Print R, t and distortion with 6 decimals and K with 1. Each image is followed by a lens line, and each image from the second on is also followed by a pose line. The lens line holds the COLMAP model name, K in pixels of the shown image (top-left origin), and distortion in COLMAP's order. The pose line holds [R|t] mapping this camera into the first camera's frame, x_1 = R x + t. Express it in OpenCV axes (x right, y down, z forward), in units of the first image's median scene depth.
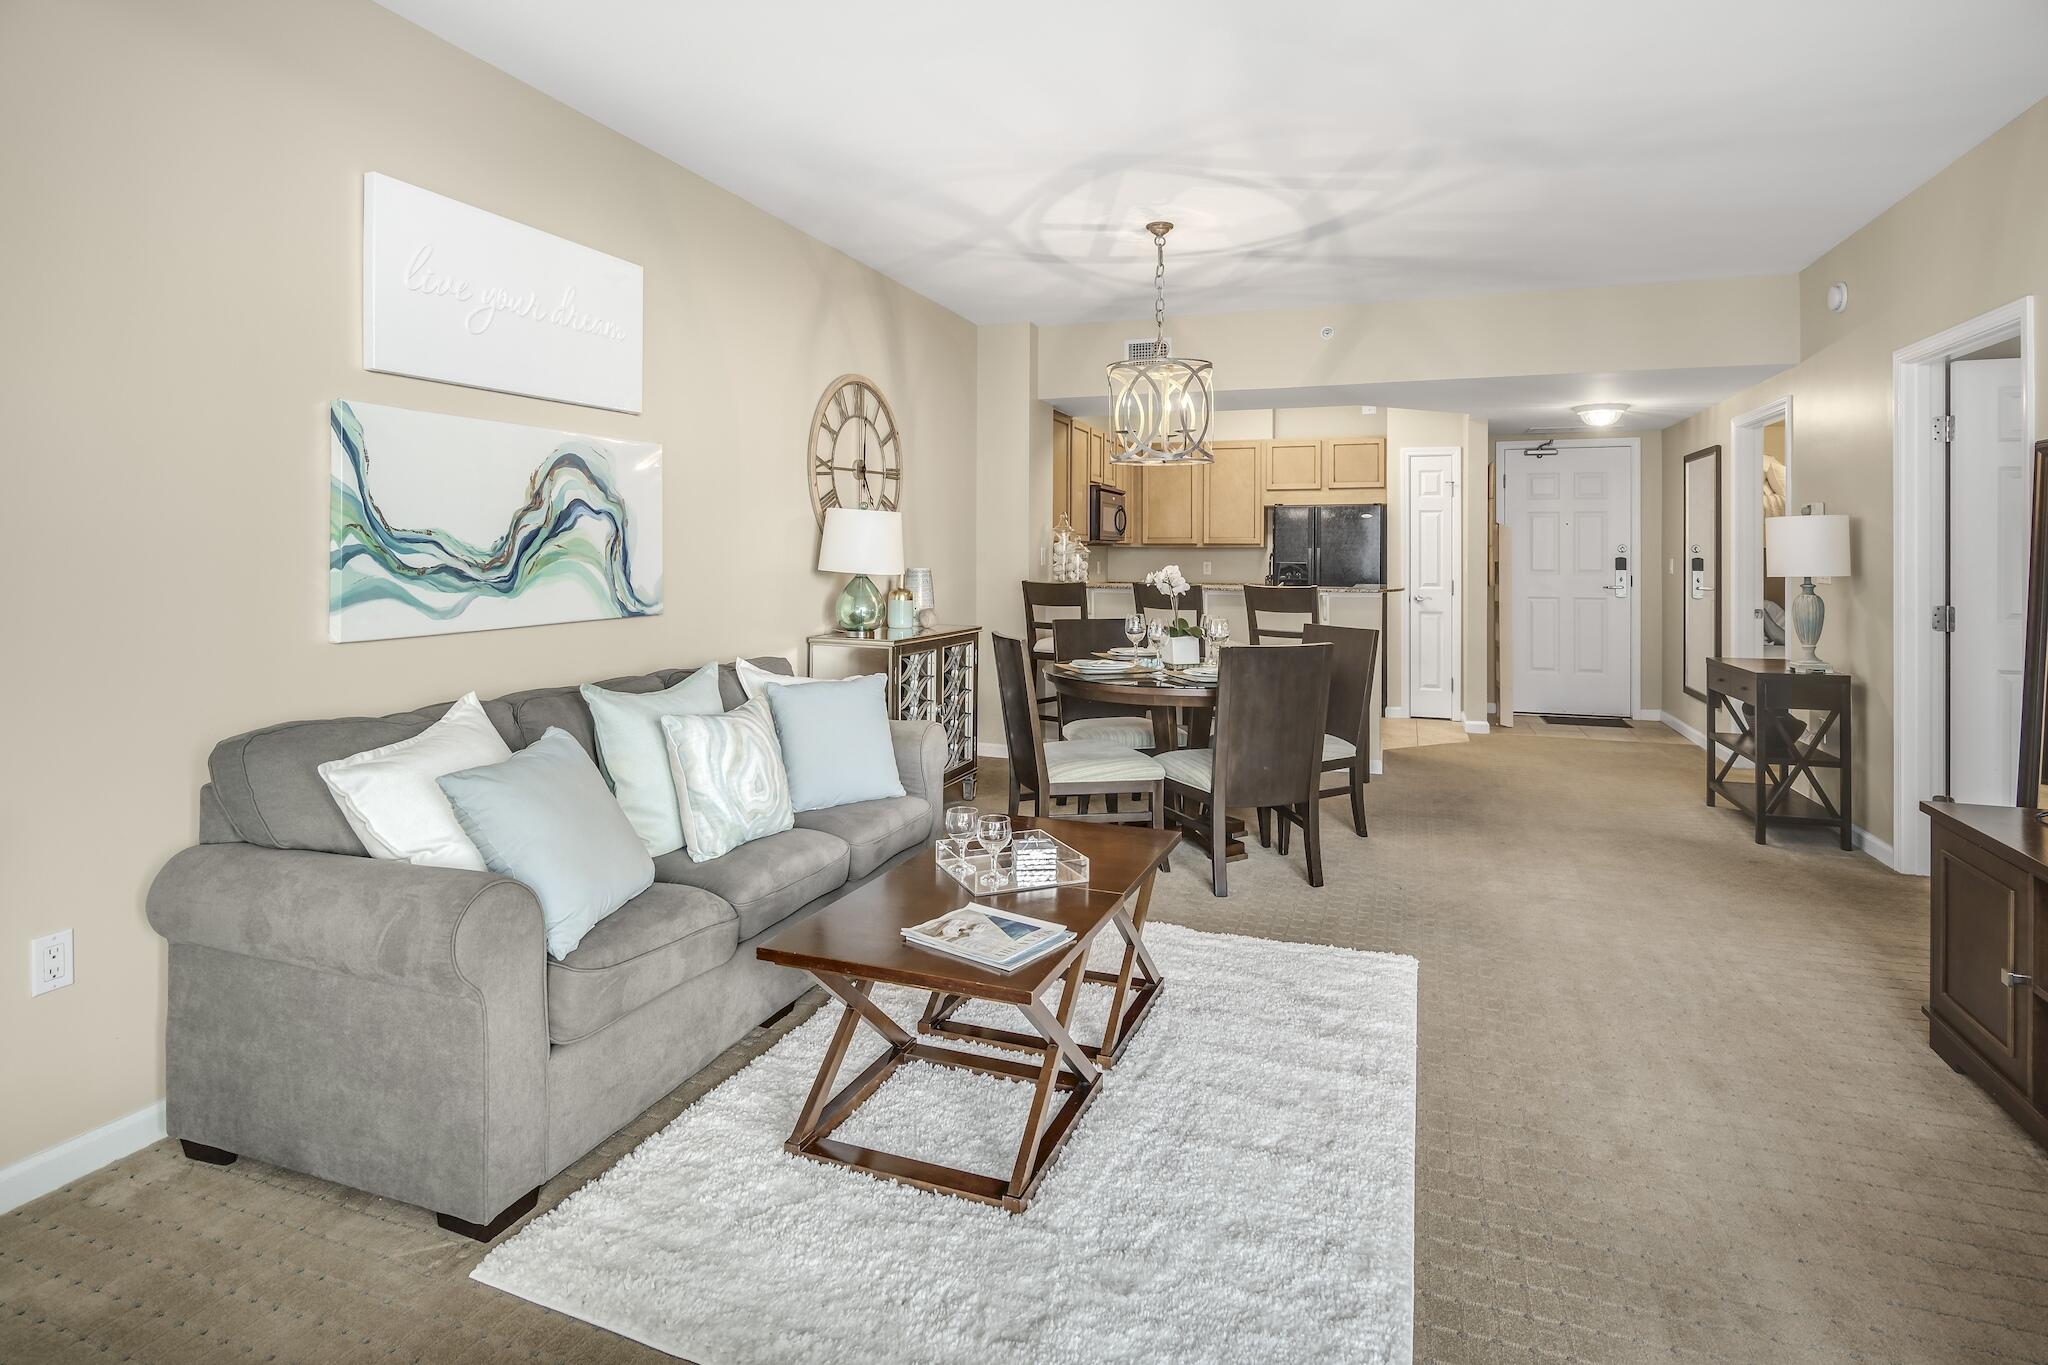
lens RADIAL K [[1046.7, 0, 1030.4], [0, 1046.7, 550.3], [0, 0, 1]] dist [-0.012365, -0.000307]
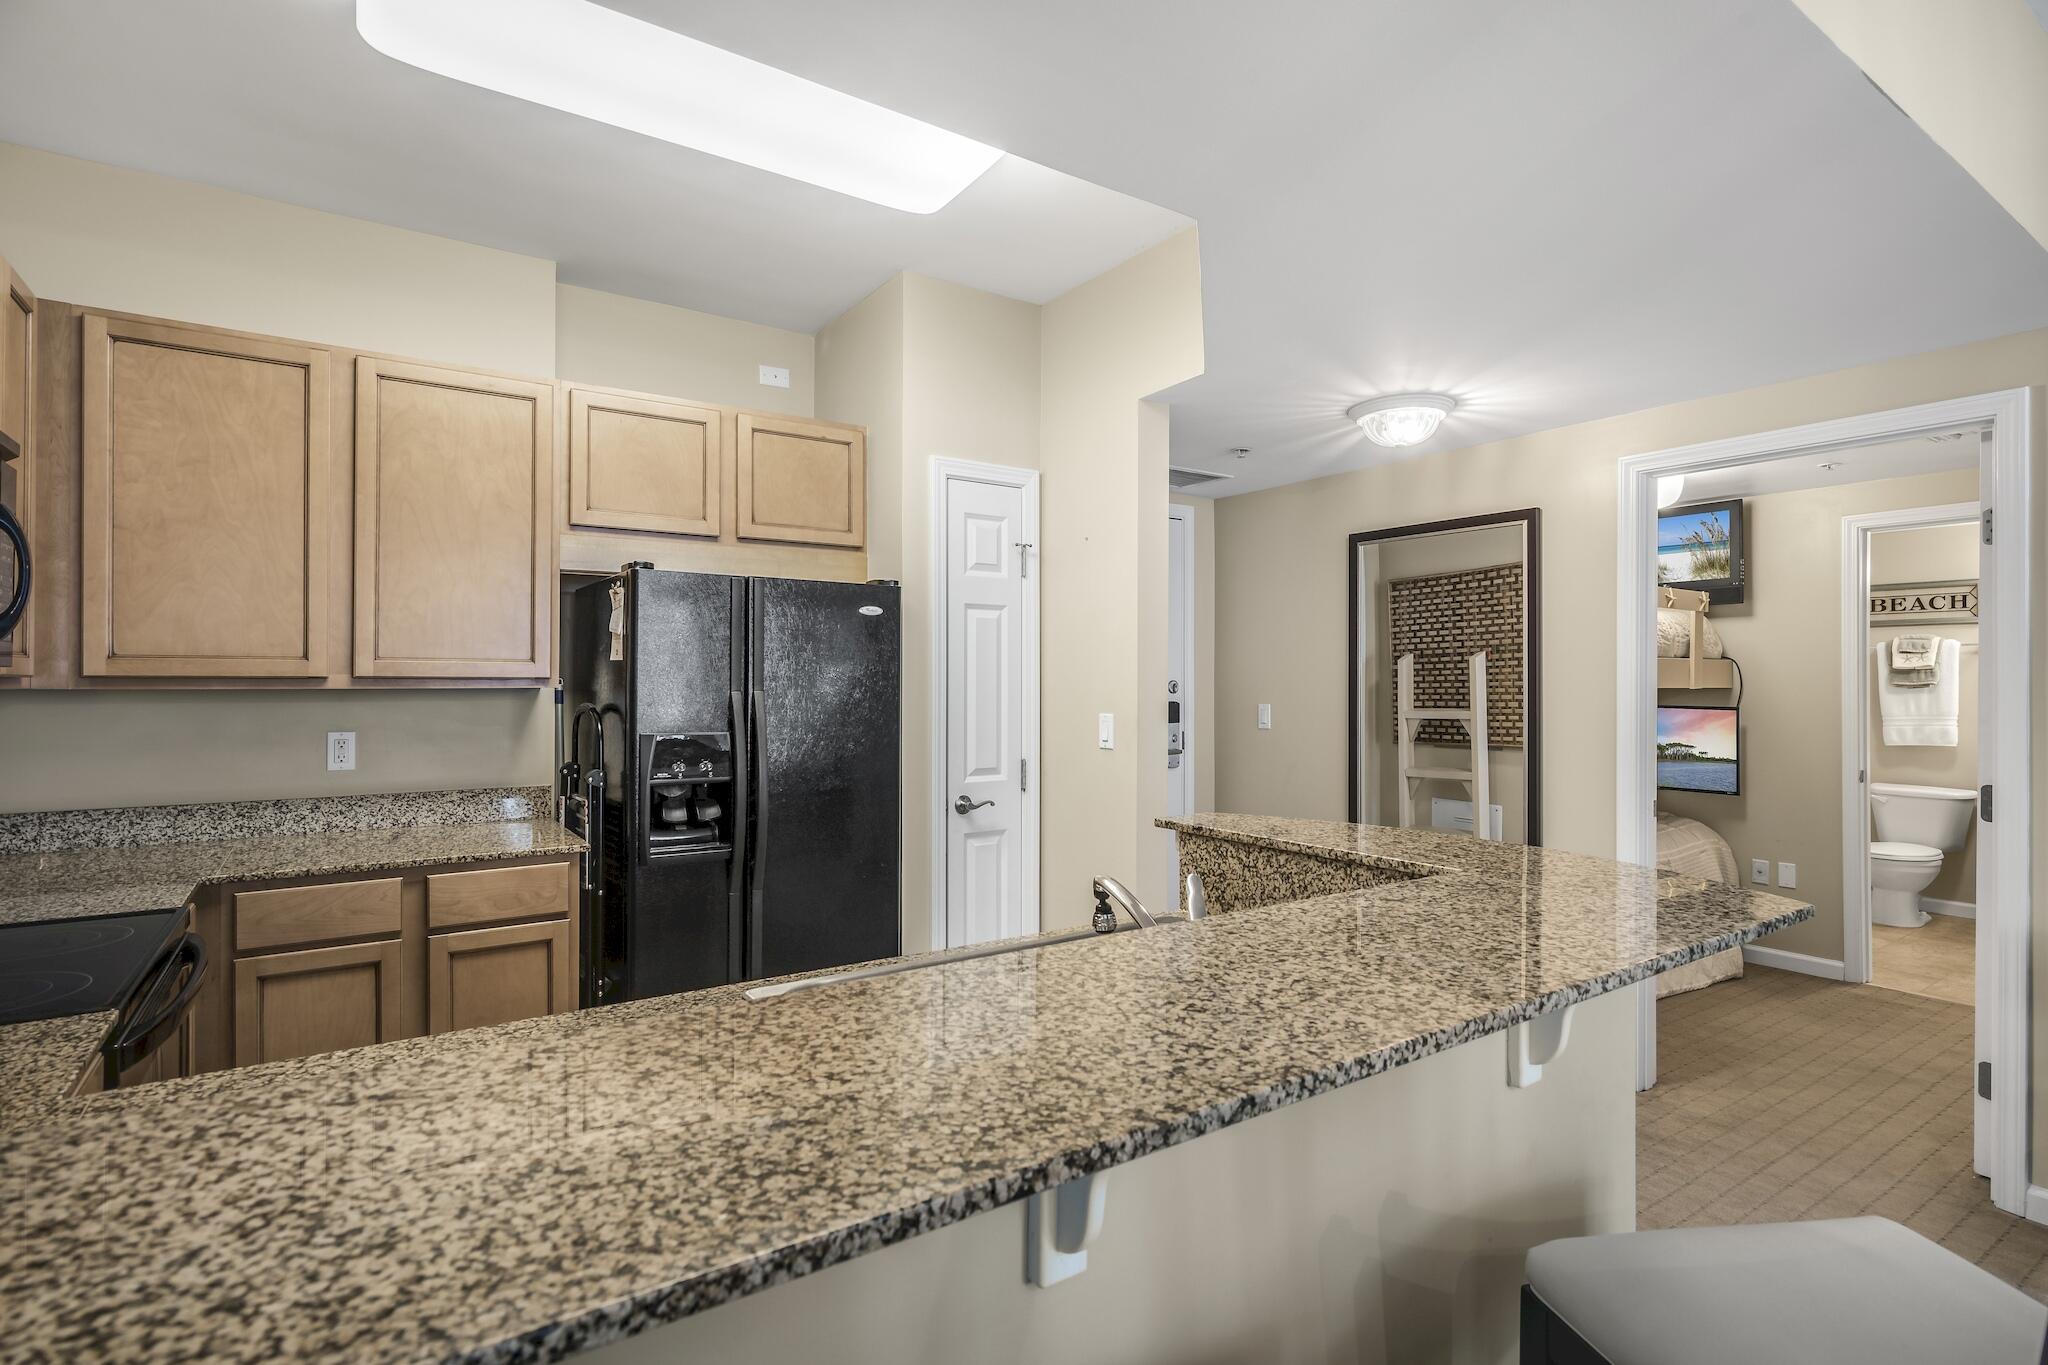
lens RADIAL K [[997.8, 0, 1024.0], [0, 997.8, 682.5], [0, 0, 1]] dist [0.001070, -0.000088]
pose [[0.590705, -0.002170, 0.806885, 0.115222], [-0.000340, 0.999996, 0.002938, -0.014933], [-0.806888, -0.002010, 0.590702, 1.753635]]
